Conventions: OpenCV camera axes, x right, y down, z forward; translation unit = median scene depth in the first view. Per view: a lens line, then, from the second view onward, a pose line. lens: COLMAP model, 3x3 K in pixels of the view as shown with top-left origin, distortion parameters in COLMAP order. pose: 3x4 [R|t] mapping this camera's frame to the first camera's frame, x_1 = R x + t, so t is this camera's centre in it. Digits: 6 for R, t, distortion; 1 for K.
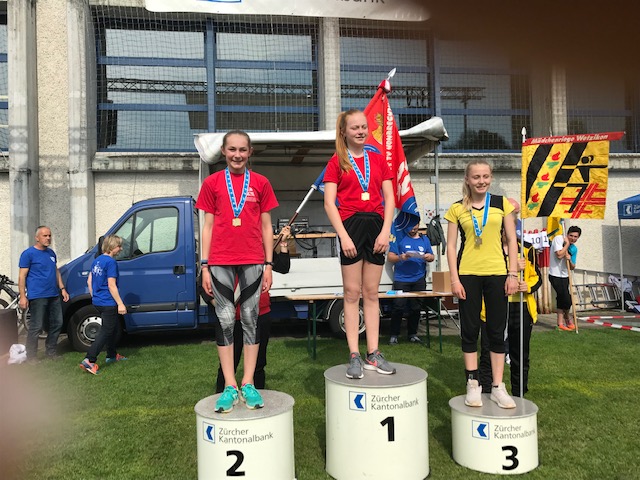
lens RADIAL K [[557.0, 0, 320.0], [0, 557.0, 240.0], [0, 0, 1]] dist [0.033469, -0.010799]
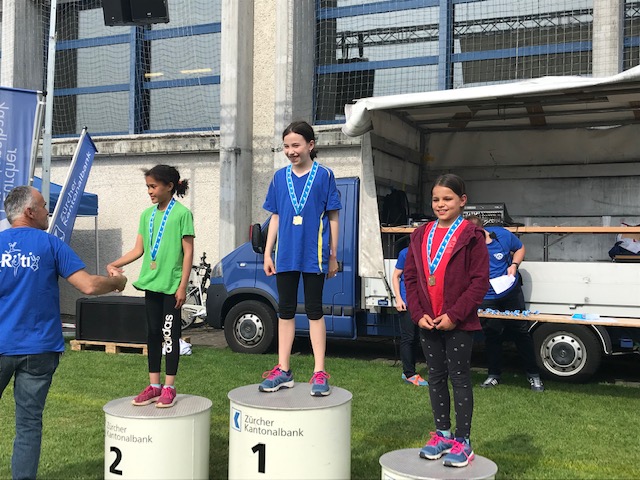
lens RADIAL K [[776.7, 0, 320.0], [0, 776.7, 240.0], [0, 0, 1]] dist [0.185184, -0.628194]
pose [[0.832038, 0.034364, -0.553653, 0.297955], [-0.030256, 0.999405, 0.016561, -0.003302], [0.553892, 0.002972, 0.832583, 0.025741]]
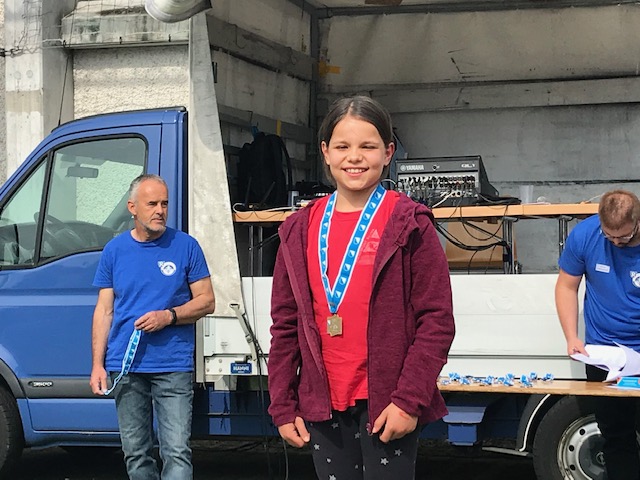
lens RADIAL K [[1572.1, 0, 320.0], [0, 1572.1, 240.0], [0, 0, 1]] dist [0.199548, -0.257112]
pose [[0.896275, 0.014527, -0.443261, 0.289869], [-0.008357, 0.999839, 0.015870, -0.003709], [0.443420, -0.010520, 0.896252, 0.049727]]
